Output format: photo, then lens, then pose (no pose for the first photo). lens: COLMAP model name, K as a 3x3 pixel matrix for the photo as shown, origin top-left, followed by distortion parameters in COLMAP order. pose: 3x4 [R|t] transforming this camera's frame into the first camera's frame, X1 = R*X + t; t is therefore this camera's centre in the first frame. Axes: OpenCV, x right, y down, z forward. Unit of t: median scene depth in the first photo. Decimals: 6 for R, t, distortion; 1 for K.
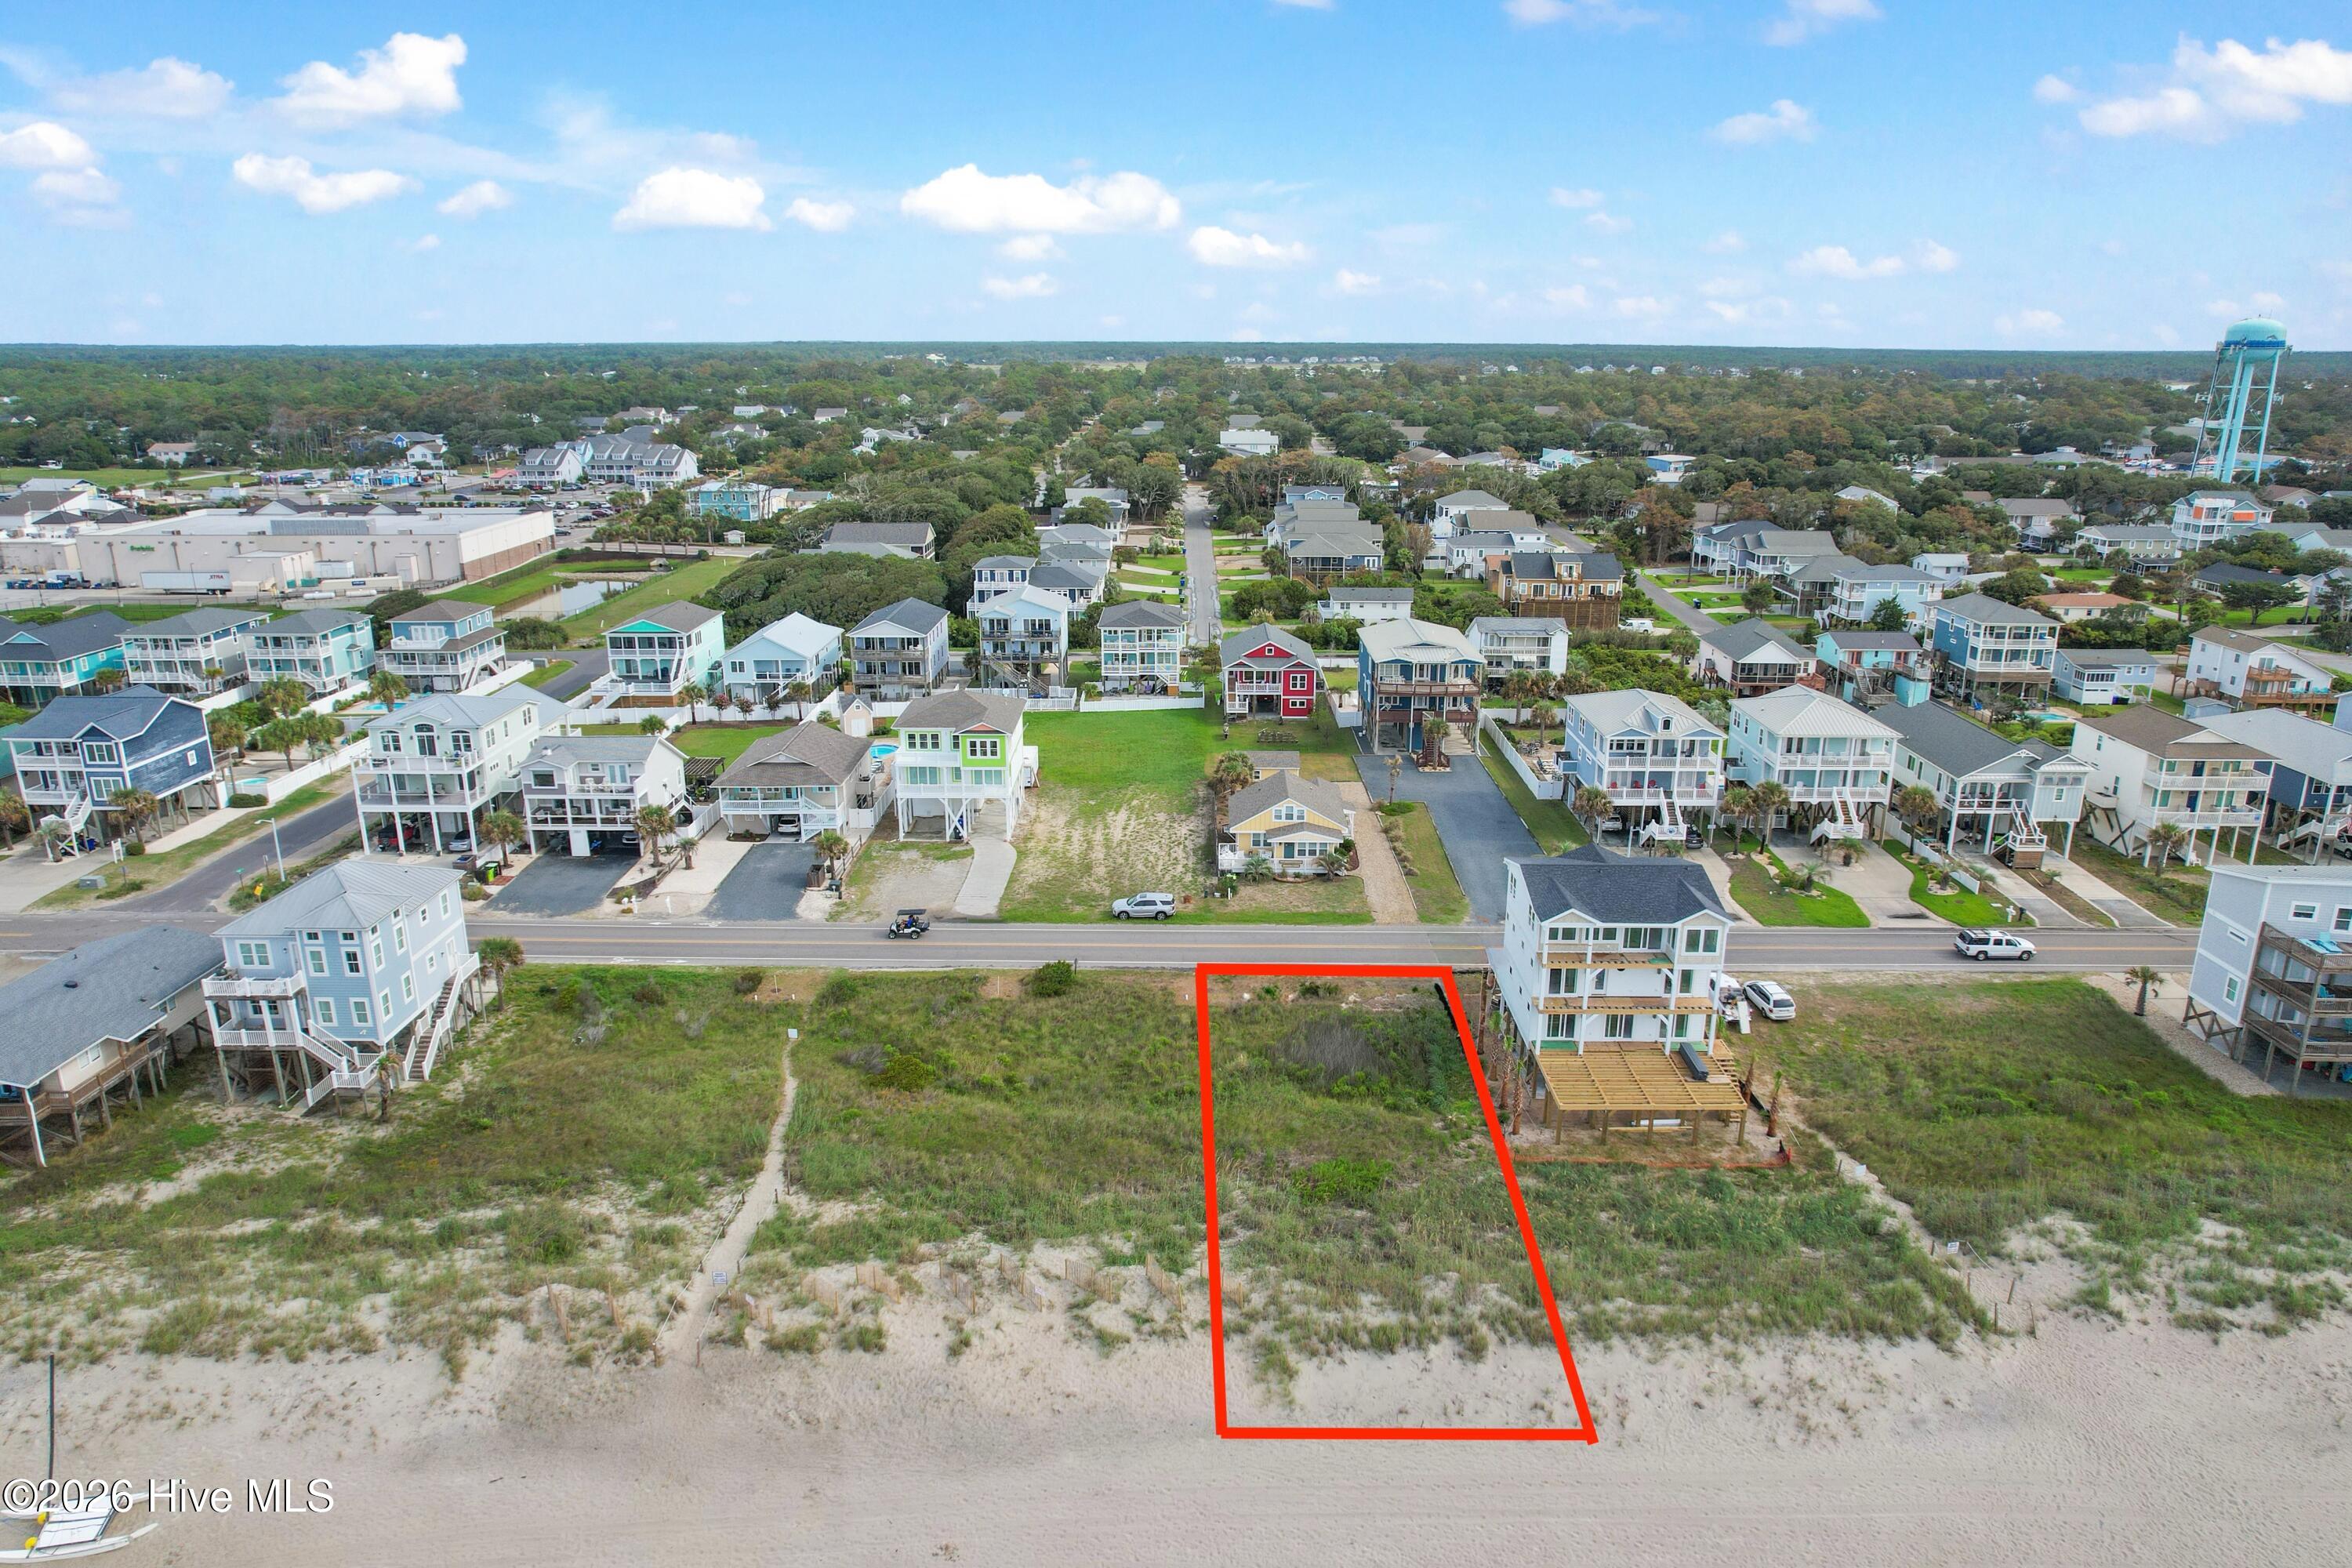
lens RADIAL K [[1498.6, 0, 1184.3], [0, 1498.6, 794.7], [0, 0, 1]] dist [-0.067565, 0.058663]
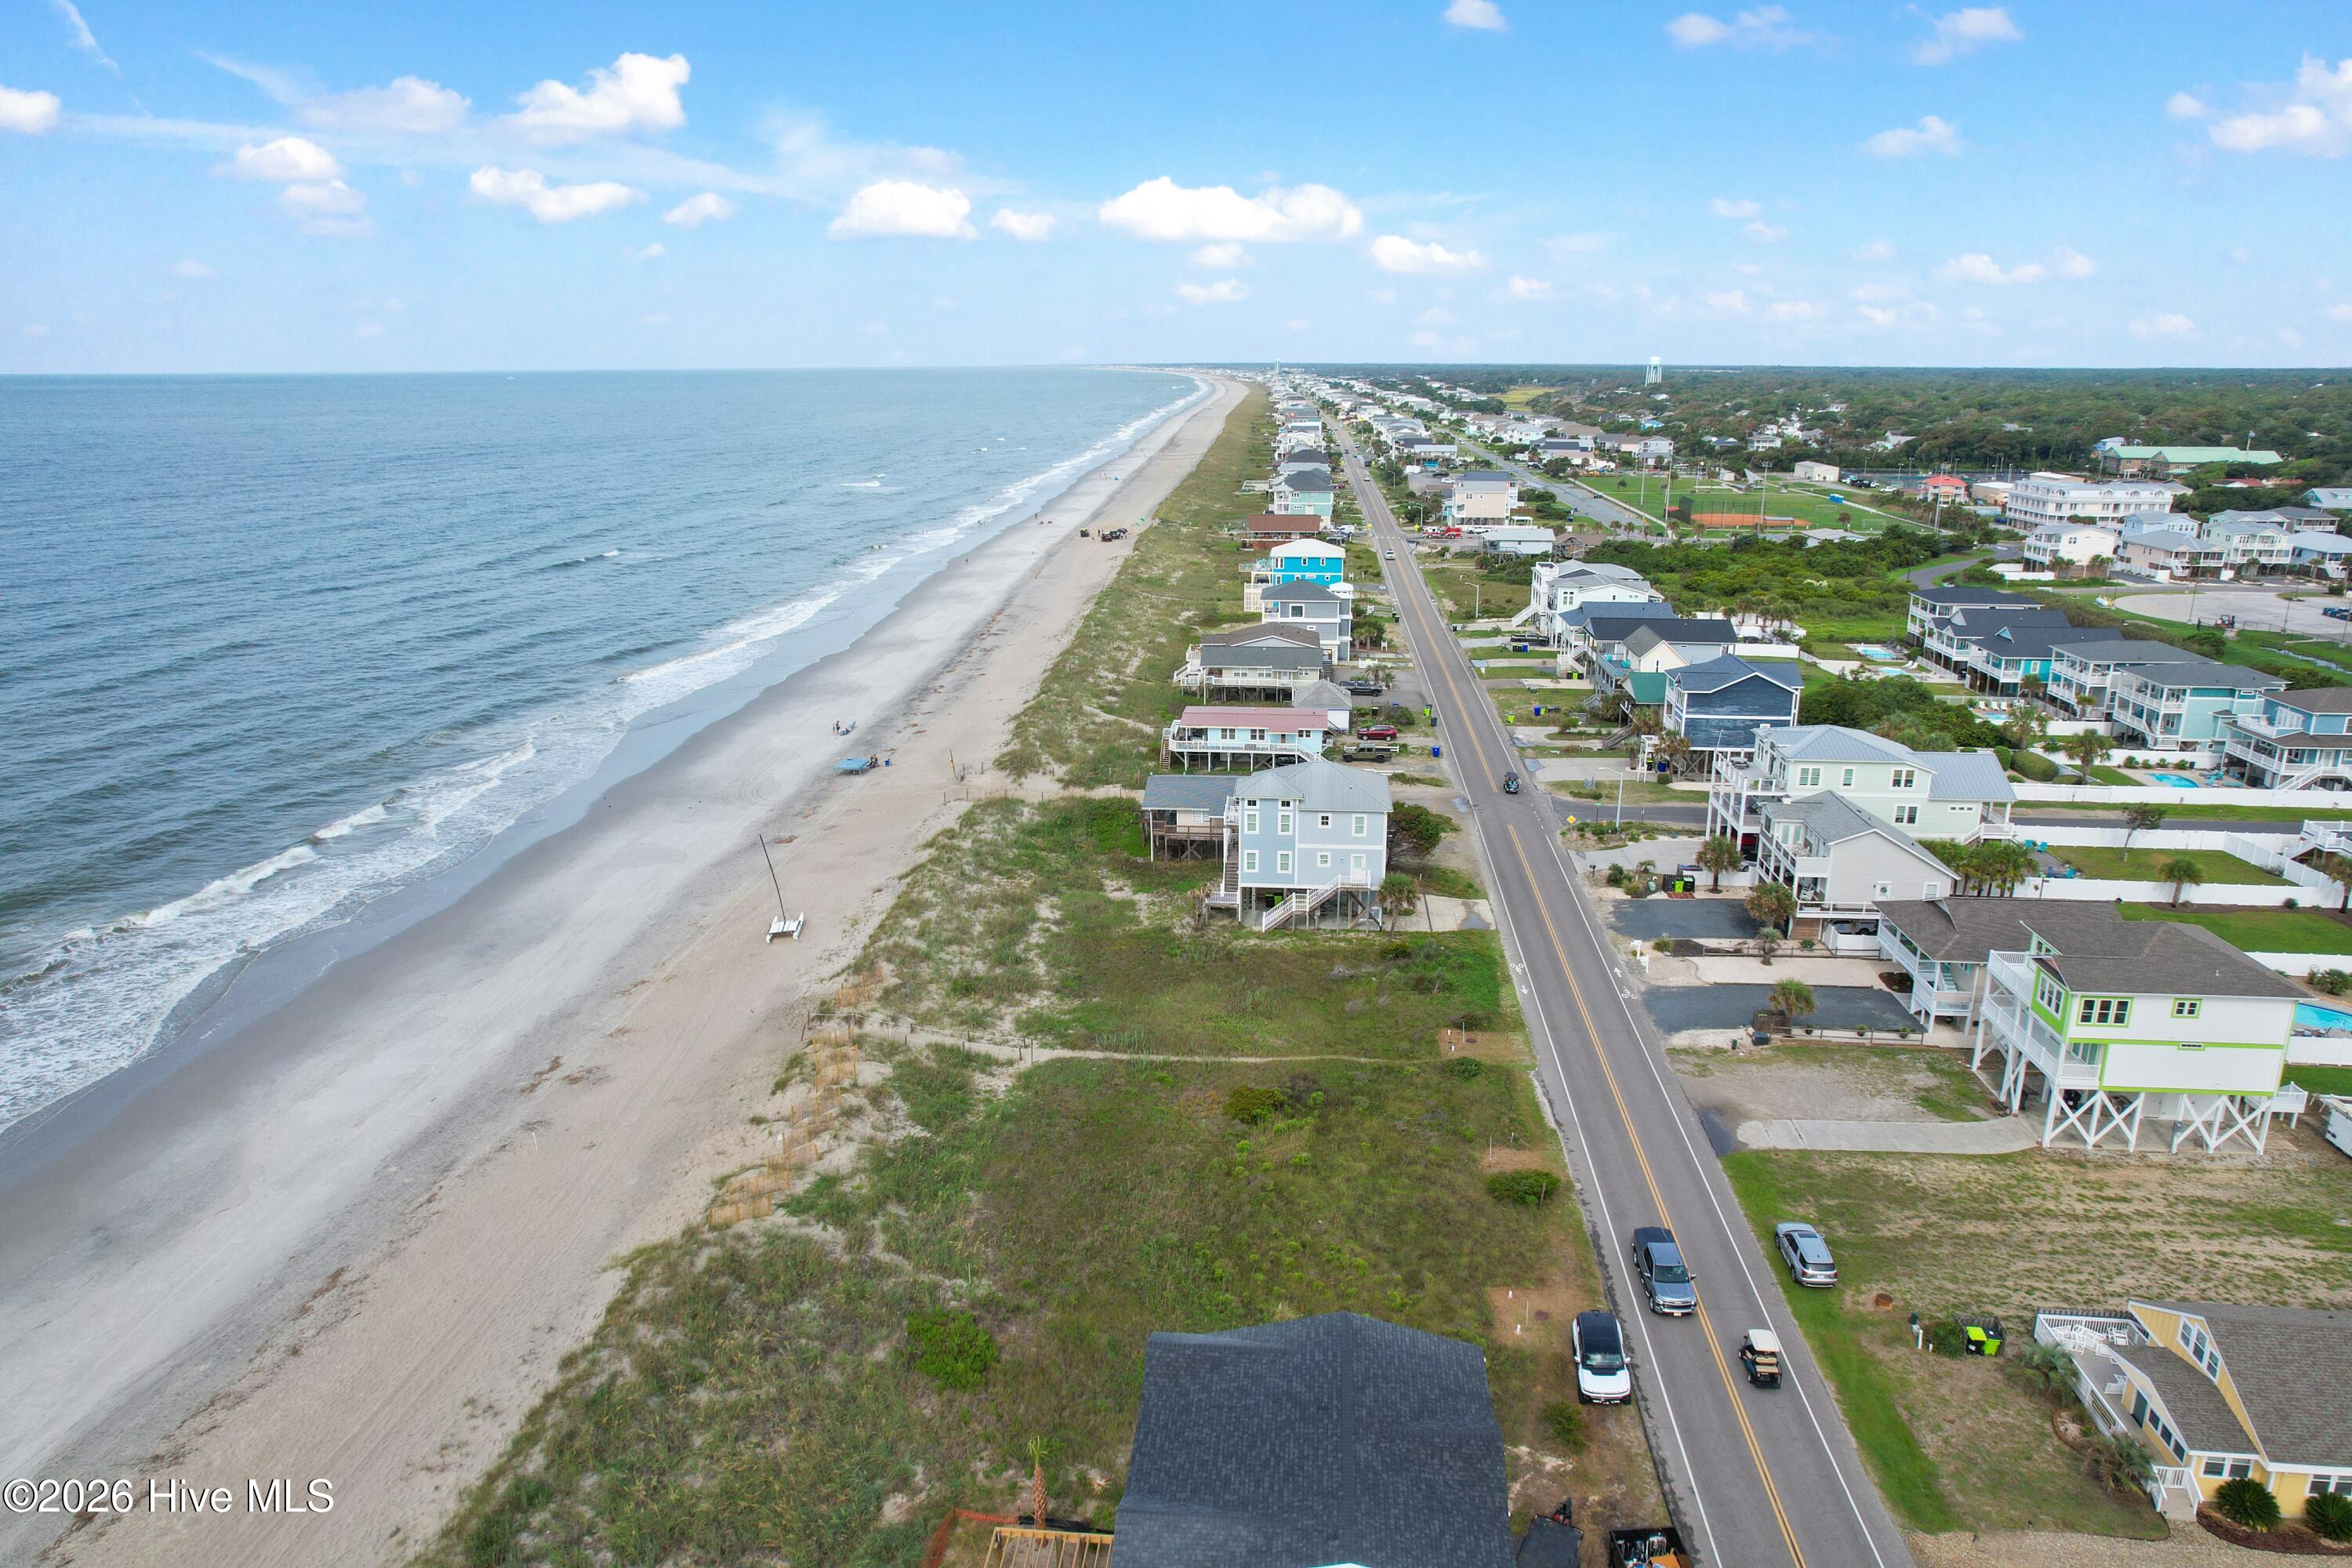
lens RADIAL K [[1498.6, 0, 1191.2], [0, 1498.6, 778.5], [0, 0, 1]] dist [-0.067565, 0.058663]
pose [[-0.073893, 0.266780, -0.960921, 0.503721], [-0.291147, 0.915807, 0.276643, -0.193141], [0.953820, 0.300211, 0.010001, 0.626787]]
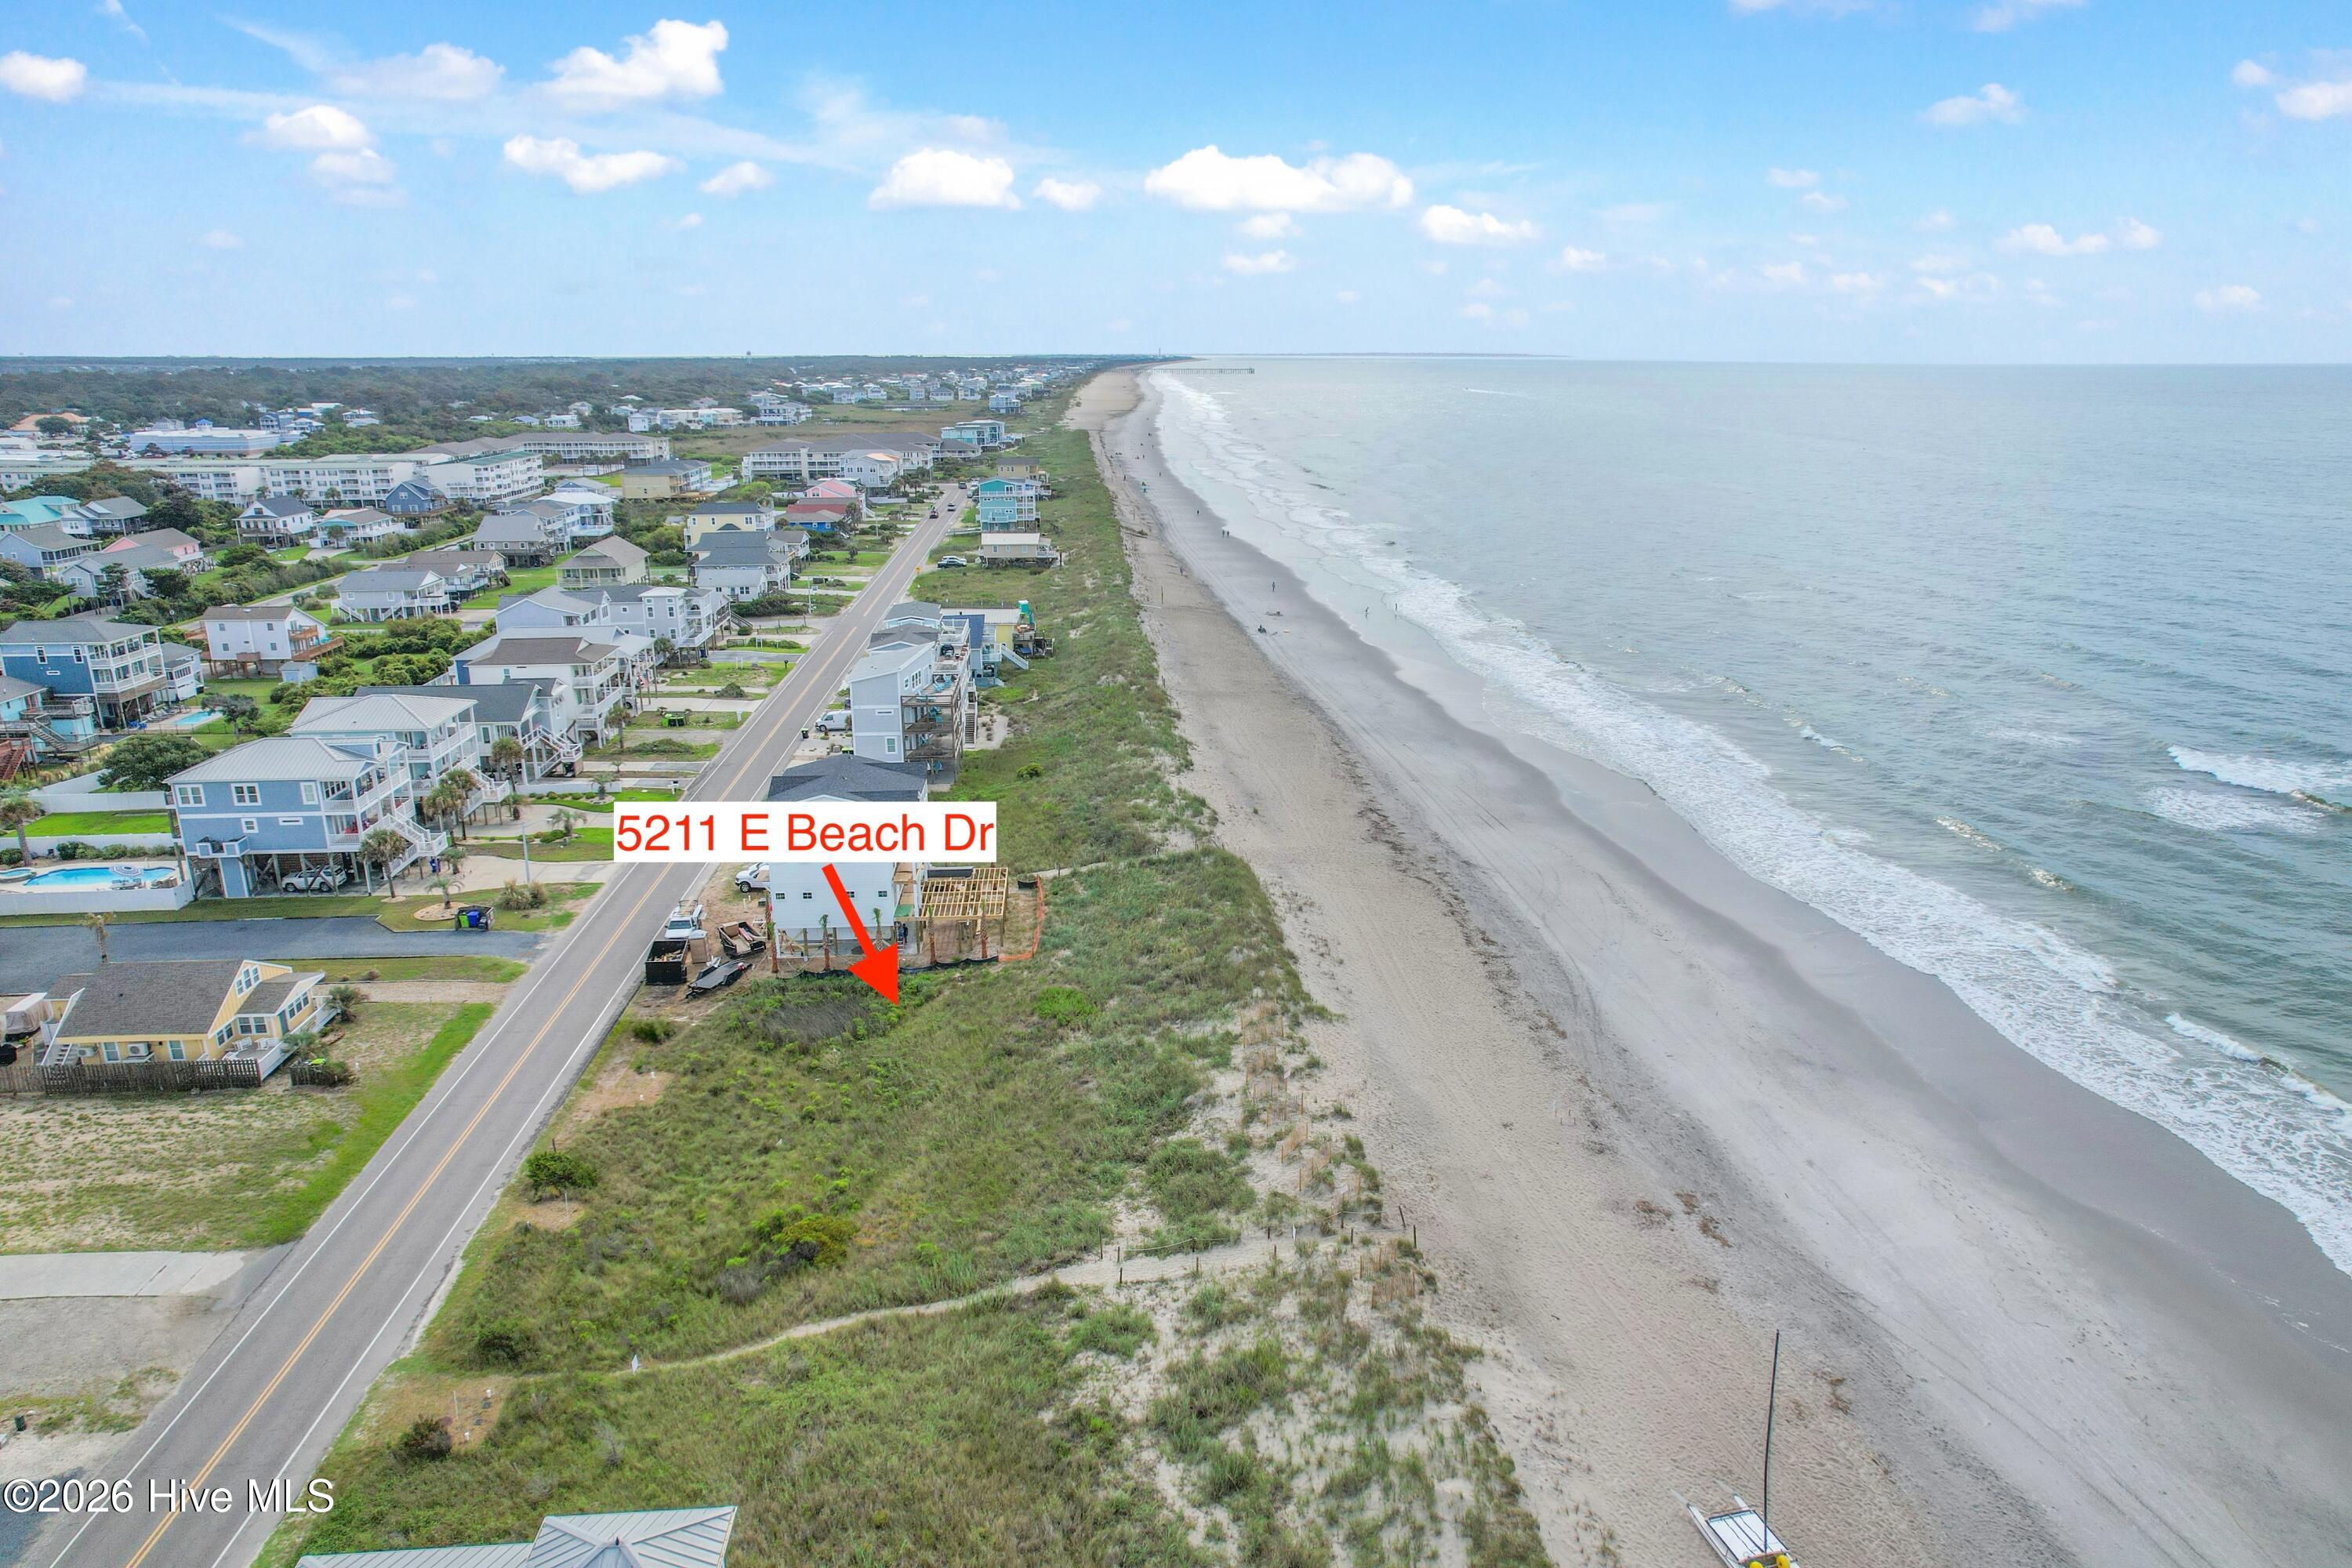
lens RADIAL K [[1498.6, 0, 1180.0], [0, 1498.6, 786.7], [0, 0, 1]] dist [-0.067565, 0.058663]
pose [[-0.082489, -0.283355, 0.955461, -0.650306], [0.291057, 0.910080, 0.295025, -0.158087], [-0.953143, 0.302430, 0.007401, 0.515132]]
